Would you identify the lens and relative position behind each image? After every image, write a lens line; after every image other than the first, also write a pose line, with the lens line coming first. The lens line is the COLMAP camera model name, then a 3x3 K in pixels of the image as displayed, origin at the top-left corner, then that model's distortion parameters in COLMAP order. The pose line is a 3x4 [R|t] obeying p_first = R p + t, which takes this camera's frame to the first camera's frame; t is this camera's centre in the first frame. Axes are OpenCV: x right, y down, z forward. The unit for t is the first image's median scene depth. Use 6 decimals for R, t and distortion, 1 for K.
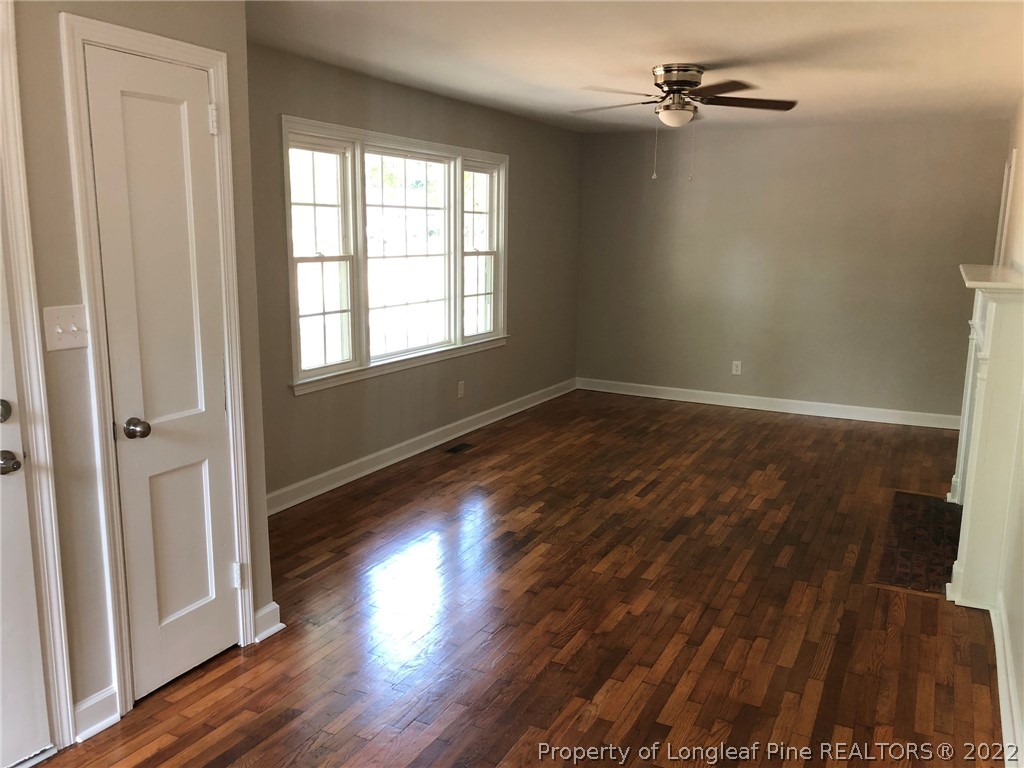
lens RADIAL K [[852.7, 0, 512.0], [0, 852.7, 384.0], [0, 0, 1]] dist [0.005528, -0.007312]
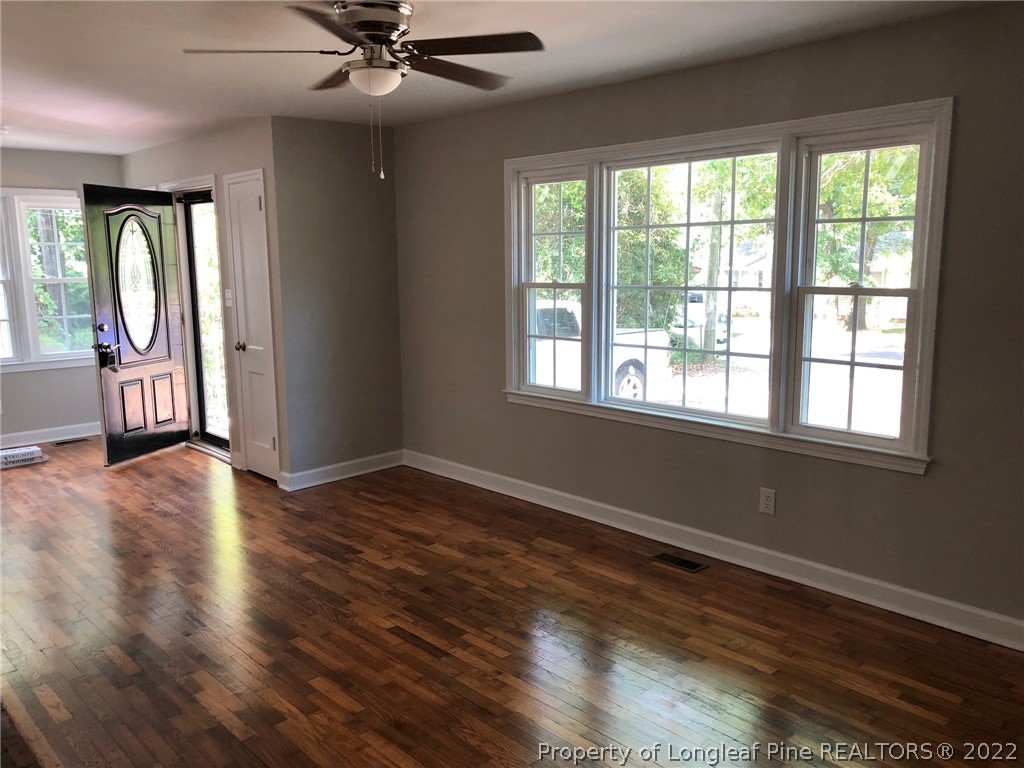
lens RADIAL K [[852.7, 0, 512.0], [0, 852.7, 384.0], [0, 0, 1]] dist [0.005528, -0.007312]
pose [[-0.356501, 0.136319, -0.924296, 0.827965], [-0.160807, 0.965582, 0.204432, -0.252213], [0.920352, 0.221514, -0.322310, 1.418533]]
